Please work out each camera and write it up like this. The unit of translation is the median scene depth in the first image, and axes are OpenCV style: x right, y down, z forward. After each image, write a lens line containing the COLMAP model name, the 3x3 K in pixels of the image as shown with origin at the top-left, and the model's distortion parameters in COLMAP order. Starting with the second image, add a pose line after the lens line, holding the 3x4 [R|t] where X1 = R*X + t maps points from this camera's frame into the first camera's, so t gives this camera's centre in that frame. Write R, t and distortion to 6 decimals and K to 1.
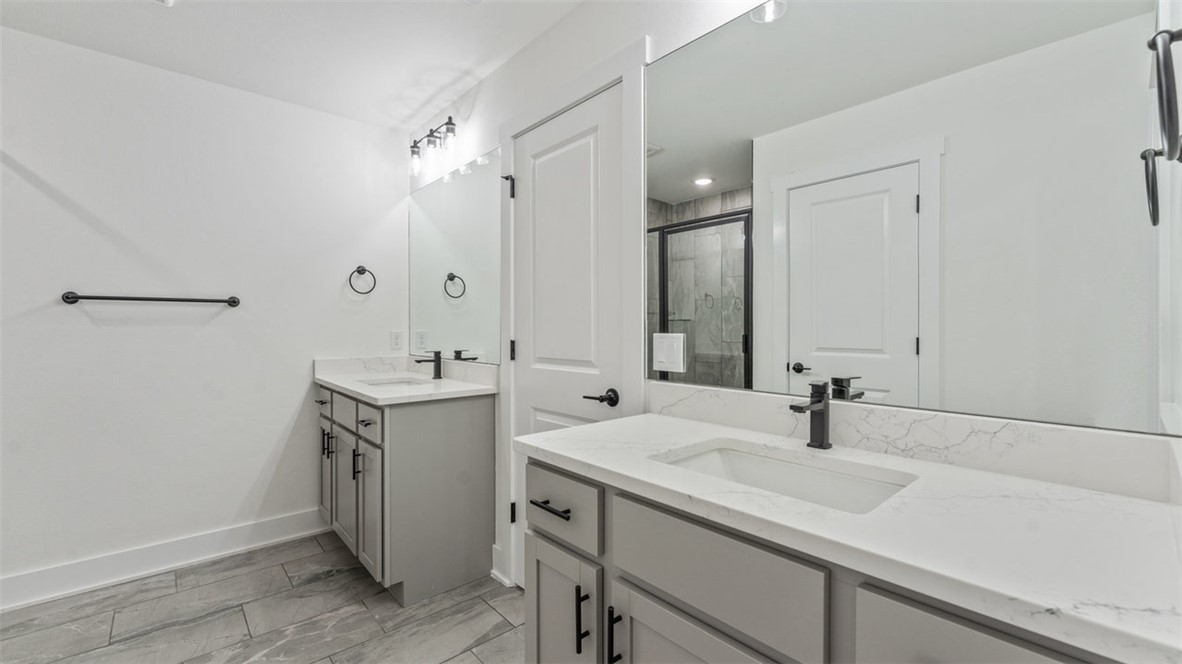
lens RADIAL K [[480.5, 0, 589.6], [0, 480.5, 325.8], [0, 0, 1]] dist [-0.006450, 0.000972]
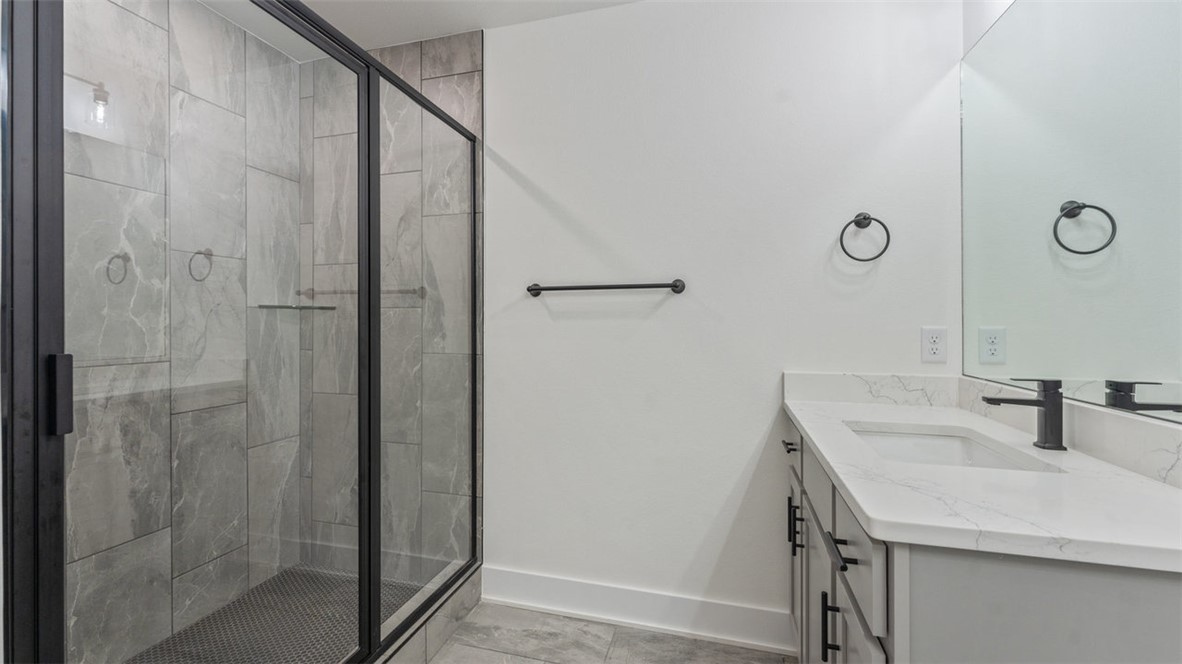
lens RADIAL K [[480.5, 0, 589.8], [0, 480.5, 322.8], [0, 0, 1]] dist [-0.006450, 0.000972]
pose [[0.534182, -0.001486, -0.845368, -0.197578], [0.002522, 0.999997, -0.000164, 0.004842], [0.845366, -0.002044, 0.534184, 0.494425]]
